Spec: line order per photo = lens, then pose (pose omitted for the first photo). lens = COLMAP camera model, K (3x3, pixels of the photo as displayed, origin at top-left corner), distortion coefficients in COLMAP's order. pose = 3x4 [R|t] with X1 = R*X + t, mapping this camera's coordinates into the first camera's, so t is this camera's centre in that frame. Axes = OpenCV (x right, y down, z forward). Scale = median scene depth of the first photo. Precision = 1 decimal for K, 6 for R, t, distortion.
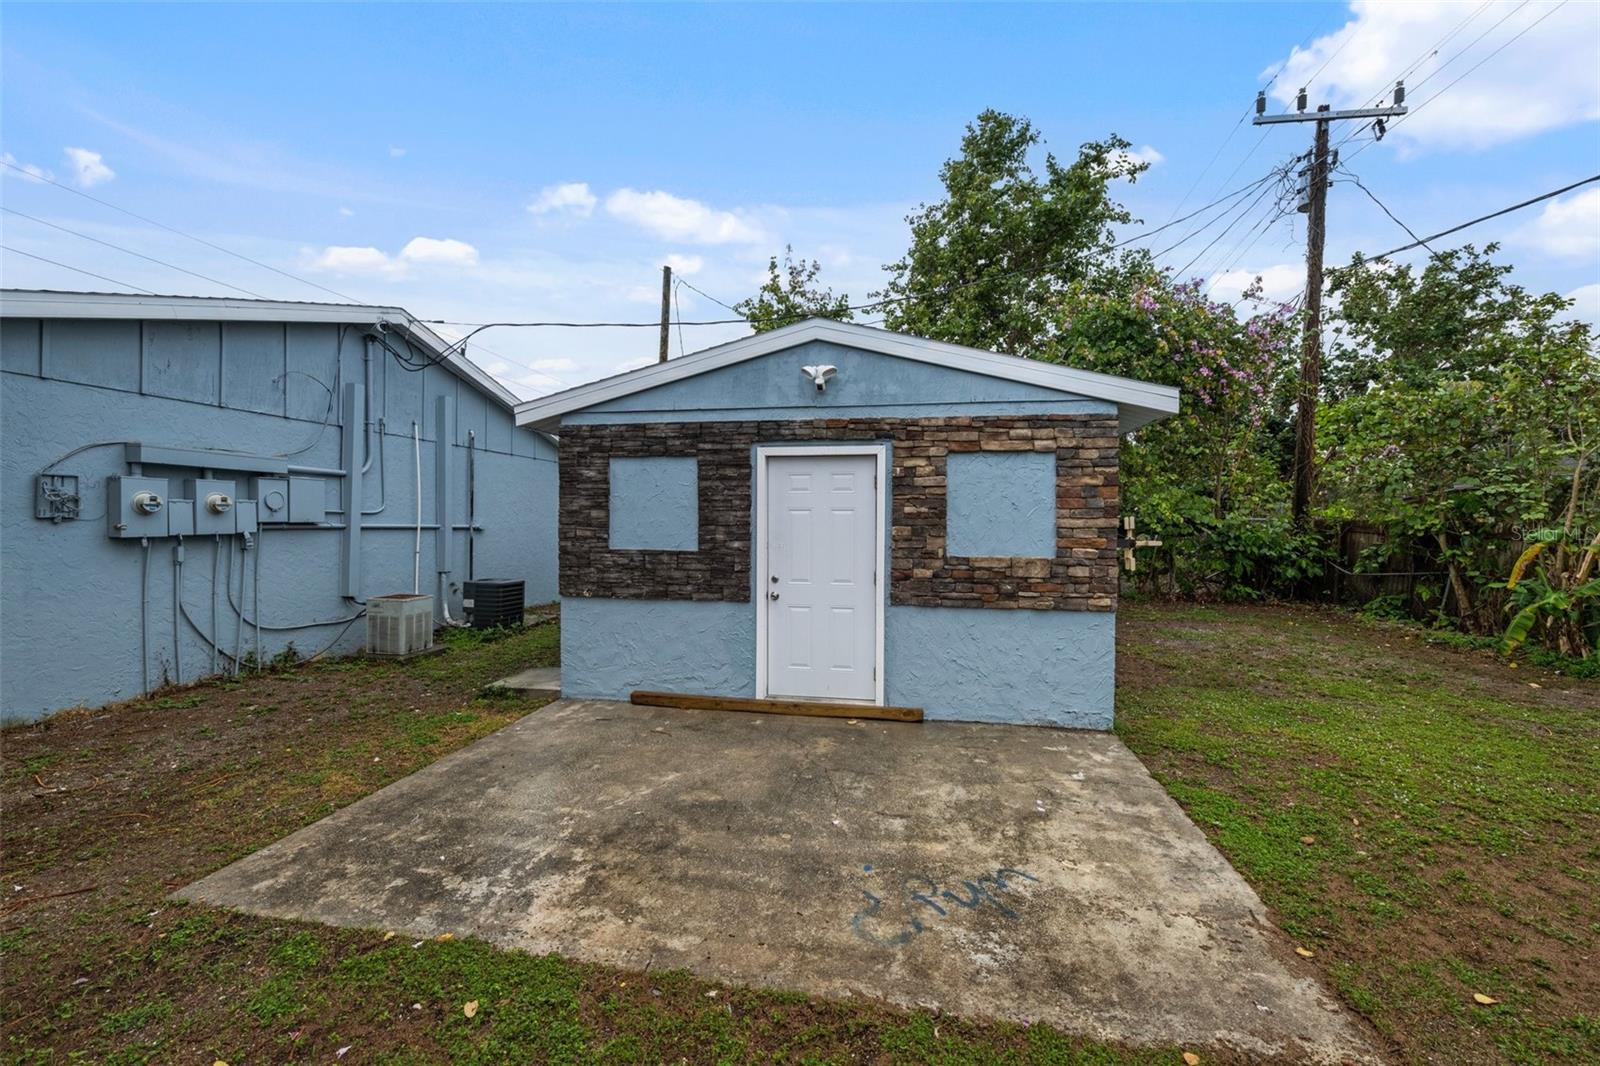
lens RADIAL K [[639.0, 0, 798.8], [0, 639.0, 528.9], [0, 0, 1]] dist [-0.001800, -0.000616]
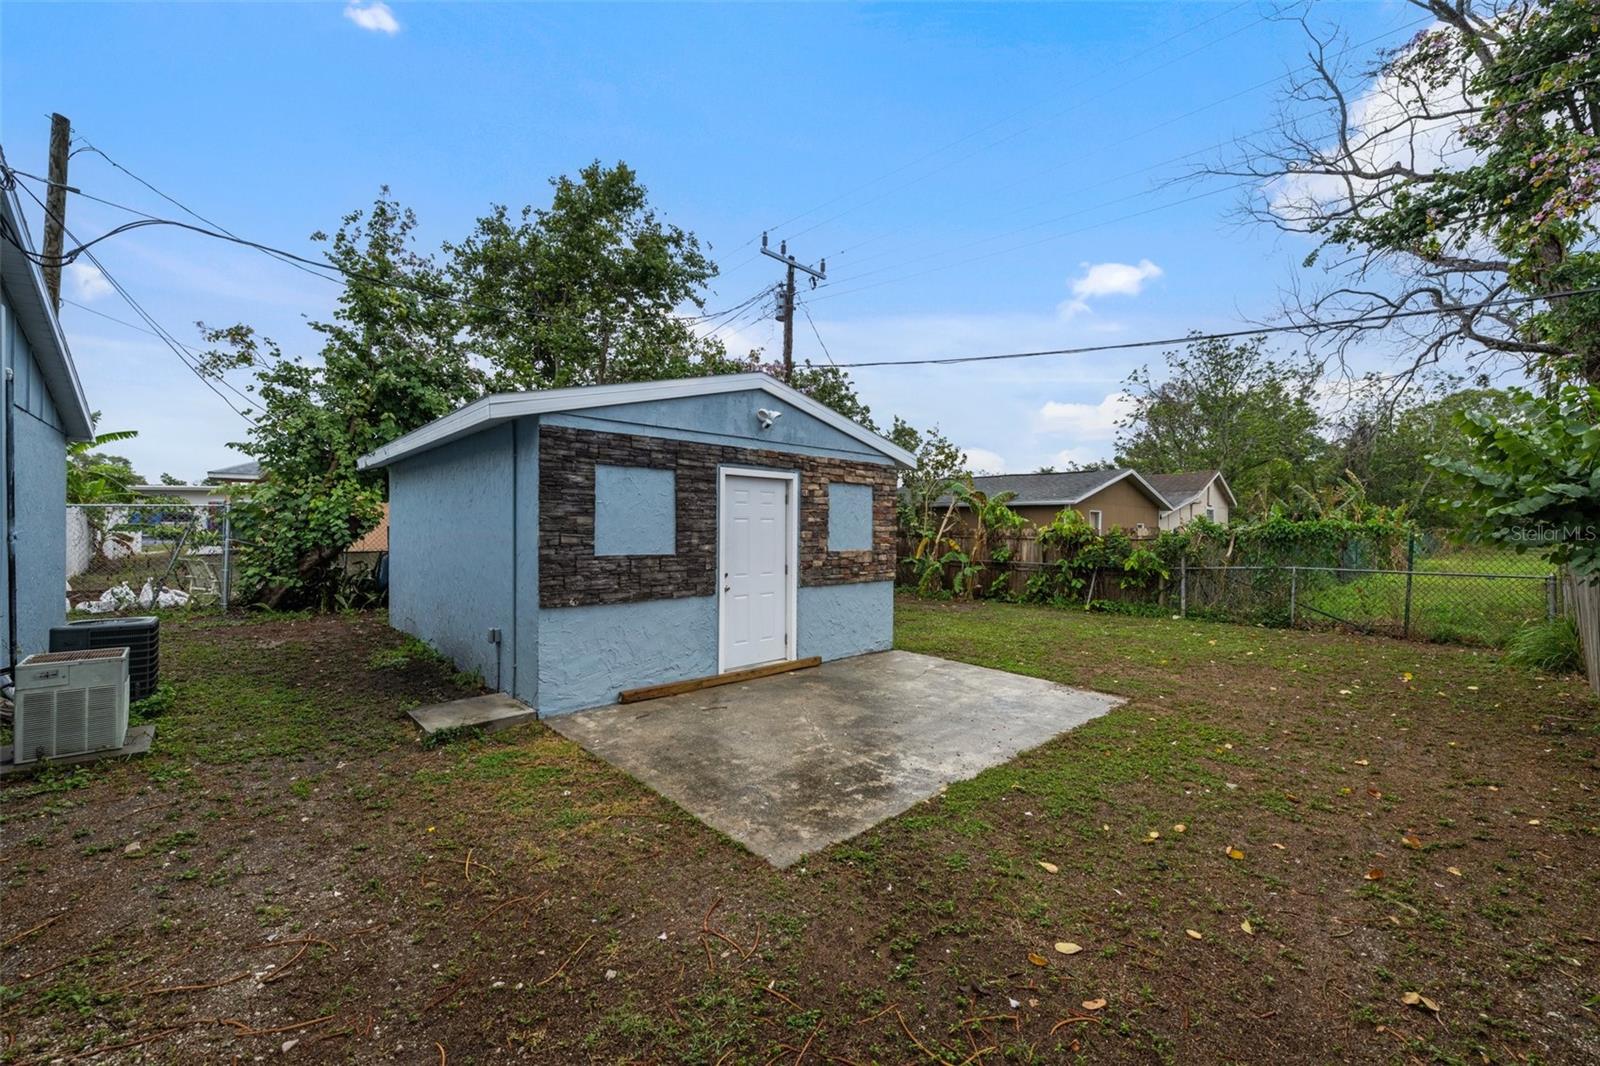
lens RADIAL K [[639.0, 0, 809.6], [0, 639.0, 529.4], [0, 0, 1]] dist [-0.001800, -0.000616]
pose [[0.585744, -0.003656, 0.810488, -0.980318], [0.006942, 0.999976, -0.000507, -0.007245], [-0.810467, 0.005924, 0.585755, 0.156735]]
